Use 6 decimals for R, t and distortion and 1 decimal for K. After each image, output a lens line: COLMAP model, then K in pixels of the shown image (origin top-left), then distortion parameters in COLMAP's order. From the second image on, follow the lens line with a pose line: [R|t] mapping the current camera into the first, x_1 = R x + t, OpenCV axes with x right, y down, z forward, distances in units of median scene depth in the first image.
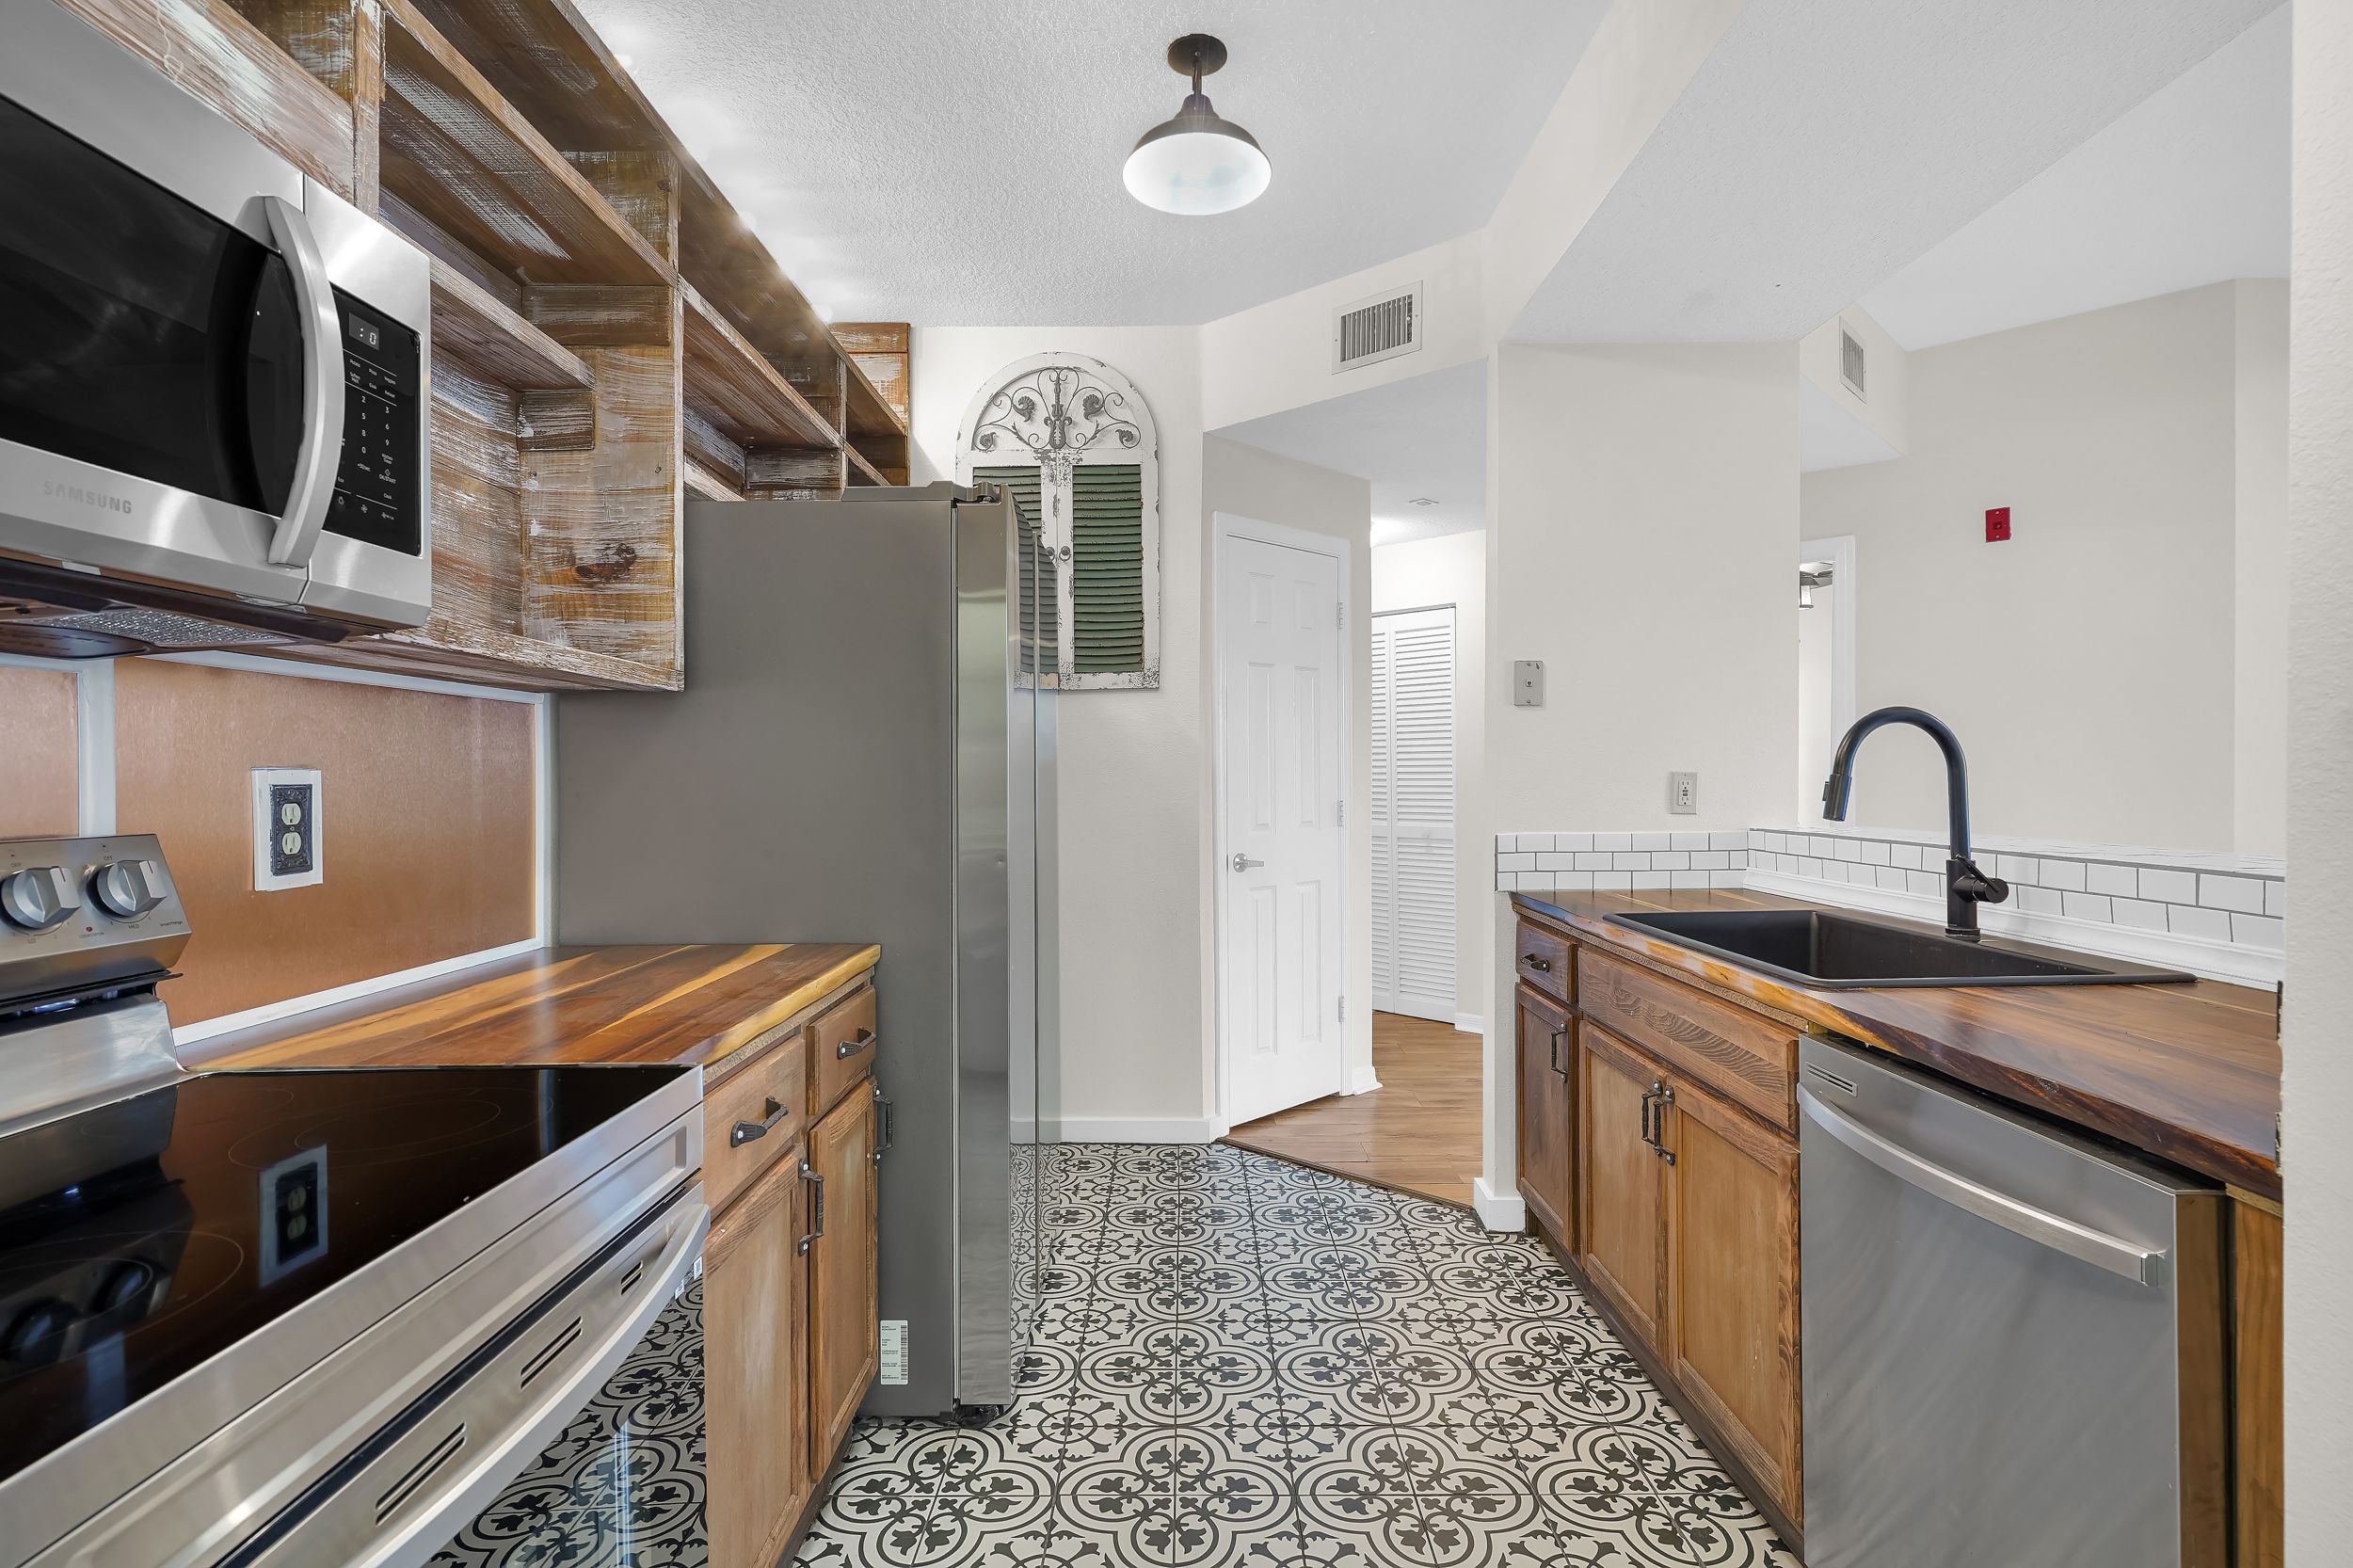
lens RADIAL K [[1125.3, 0, 1172.4], [0, 1125.3, 779.9], [0, 0, 1]] dist [-0.008496, 0.005714]
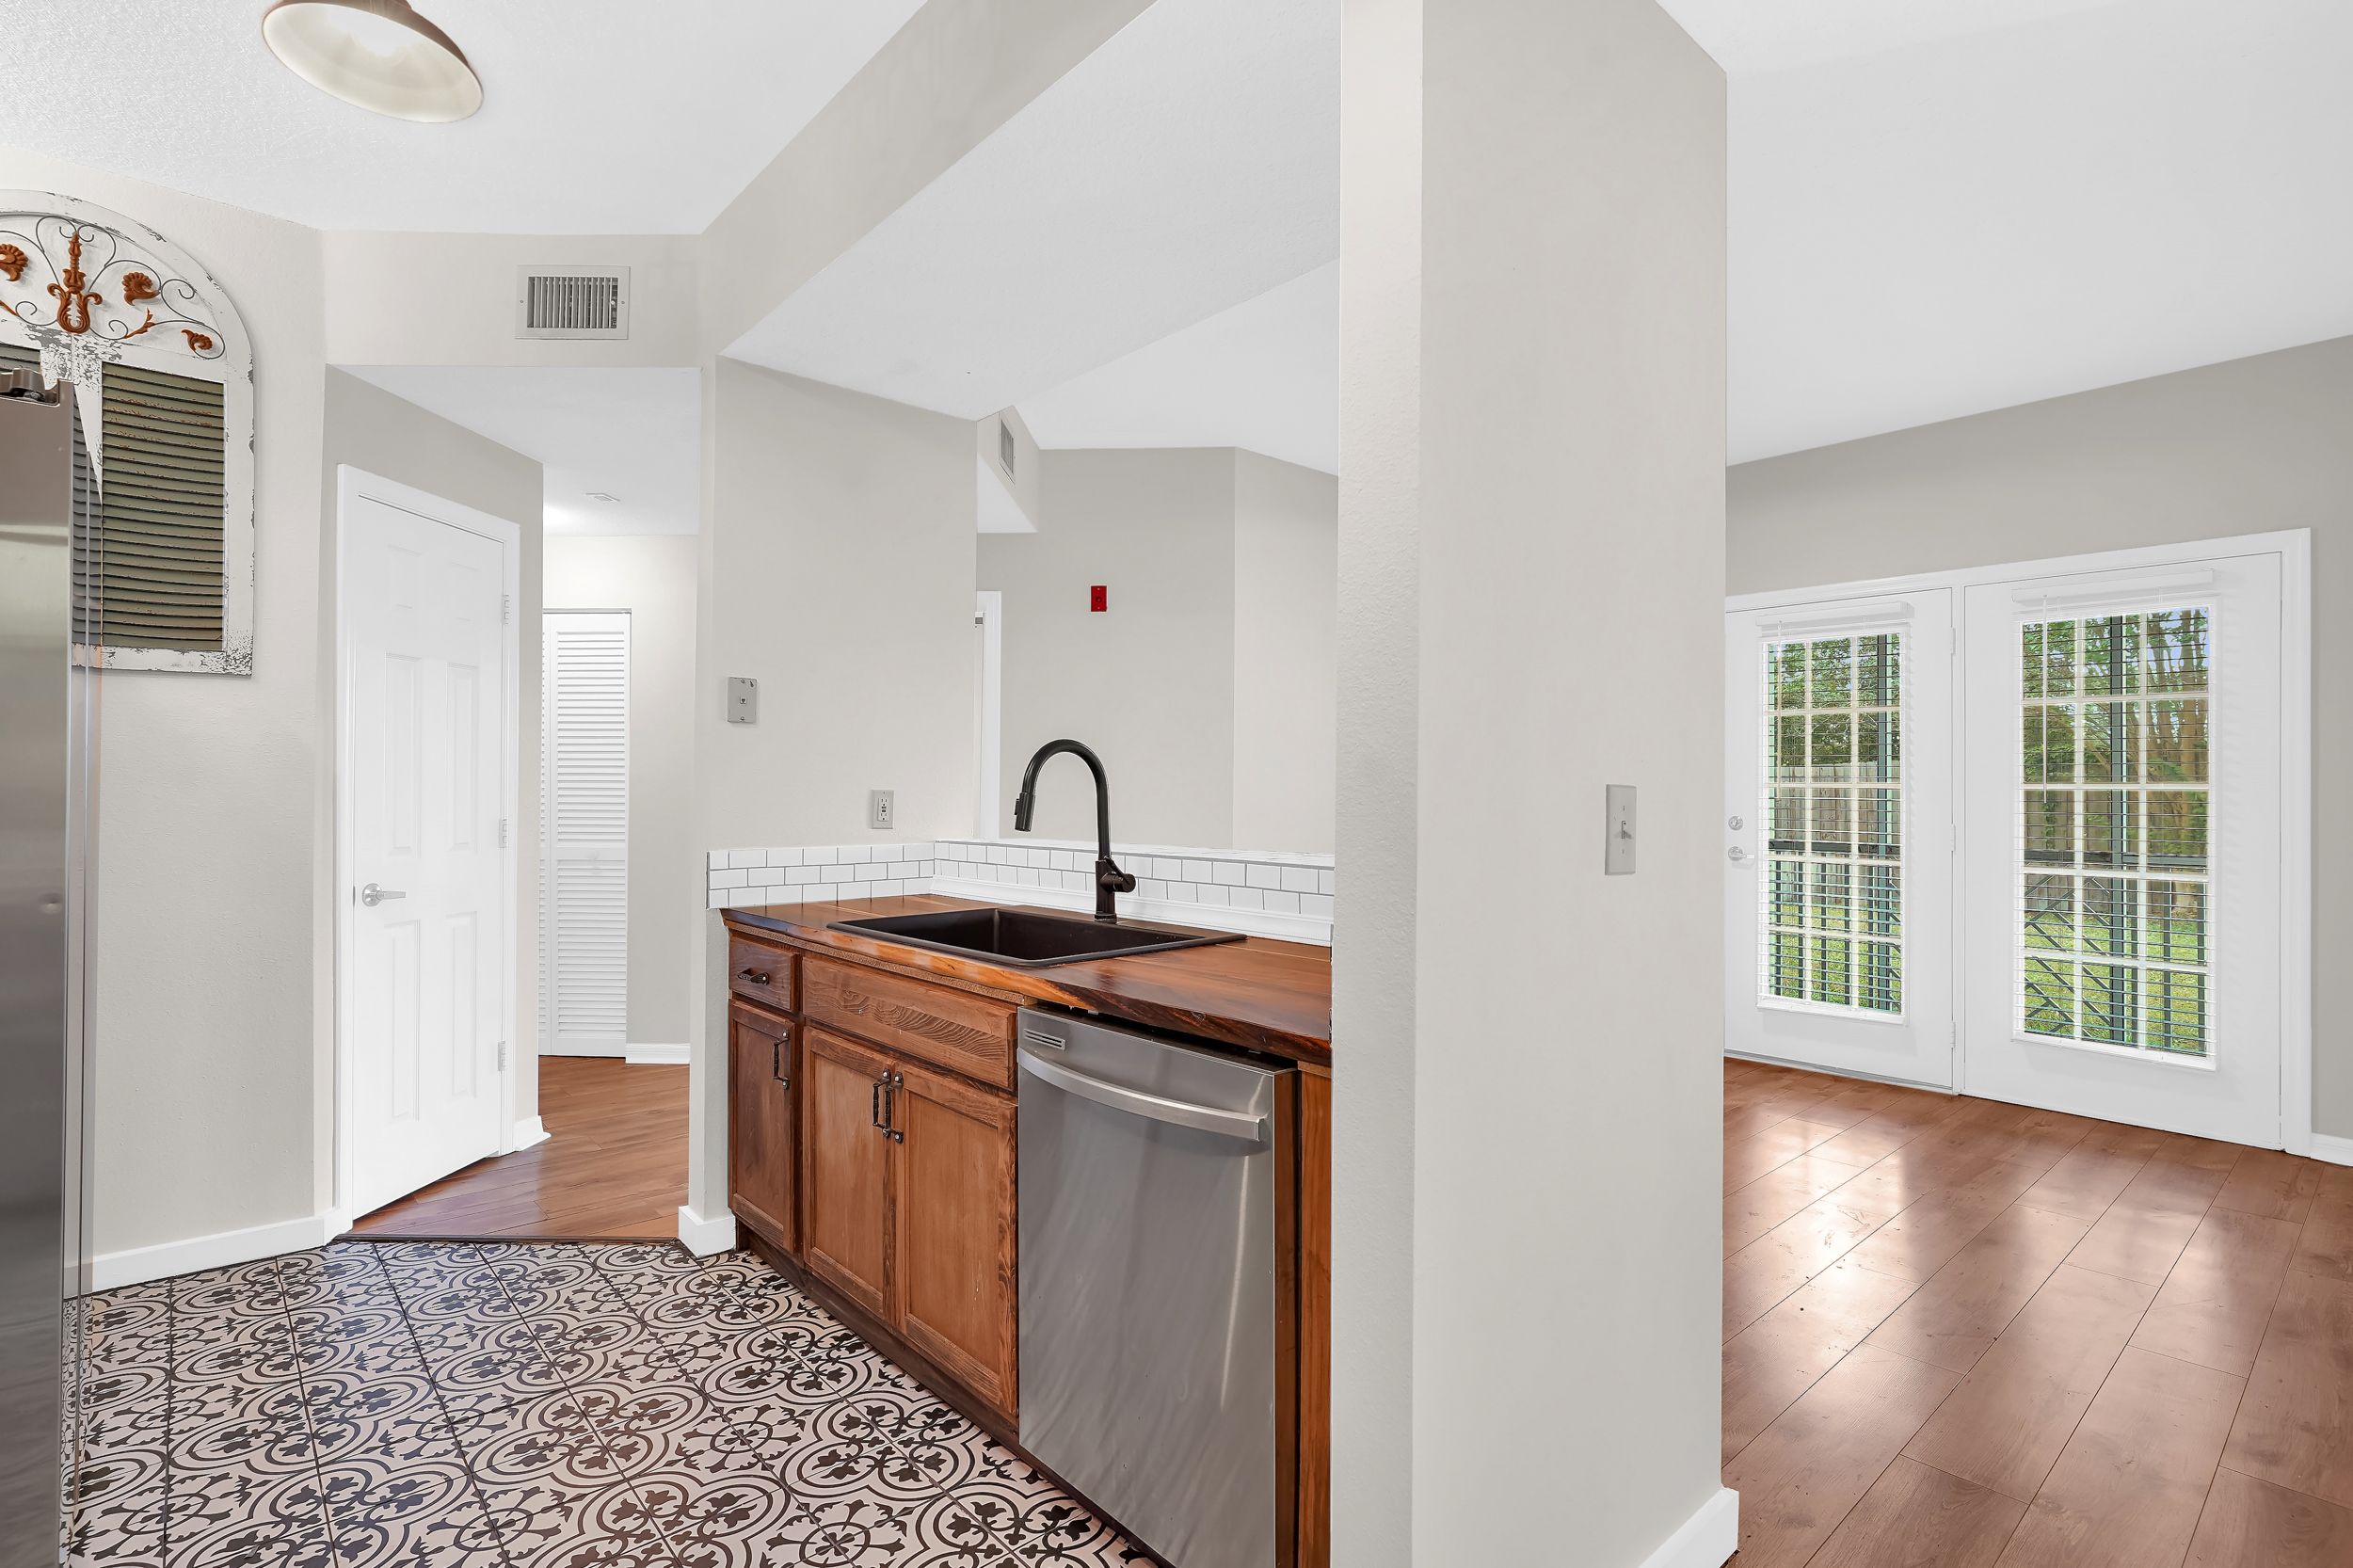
lens RADIAL K [[1125.3, 0, 1180.0], [0, 1125.3, 788.2], [0, 0, 1]] dist [-0.008496, 0.005714]
pose [[0.743776, 0.012213, 0.668317, -0.067596], [-0.005993, 0.999915, -0.011602, 0.002121], [-0.668402, 0.004624, 0.743786, -0.009862]]
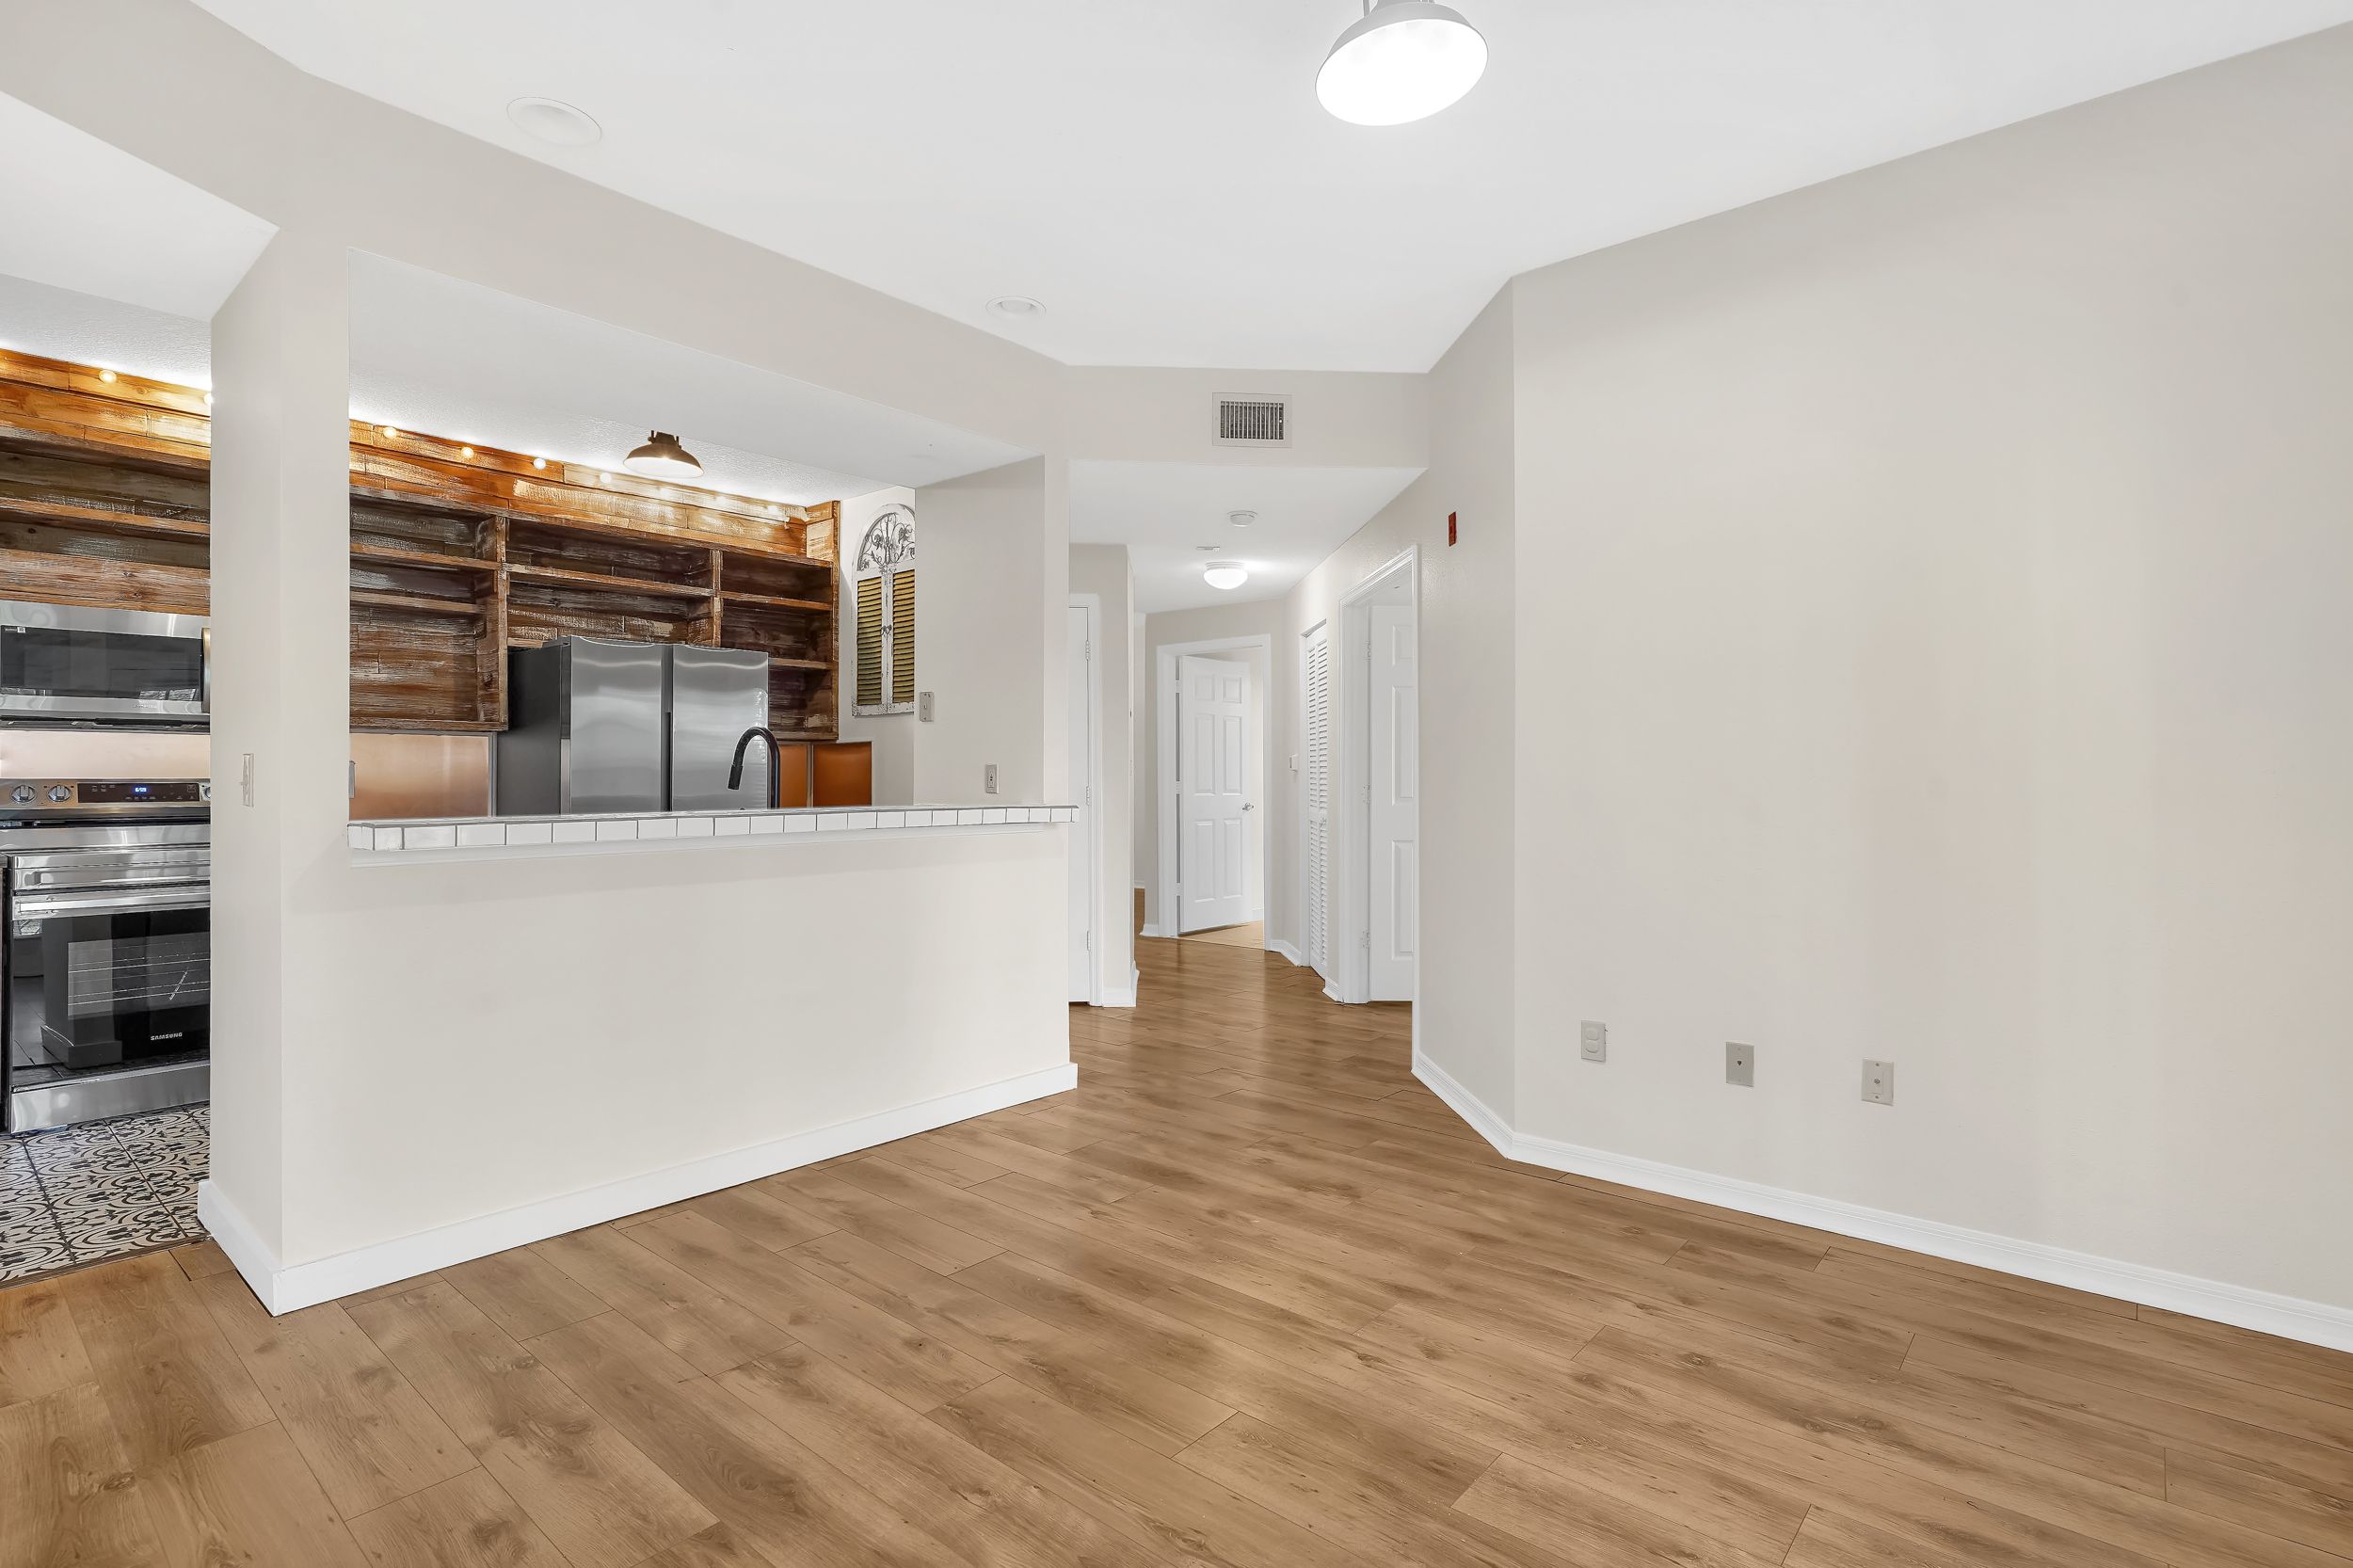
lens RADIAL K [[1125.3, 0, 1180.1], [0, 1125.3, 785.7], [0, 0, 1]] dist [-0.008496, 0.005714]
pose [[0.762683, 0.011177, -0.646676, 1.665173], [-0.005528, 0.999927, 0.010762, 0.006890], [0.646749, -0.004633, 0.762689, 0.045536]]
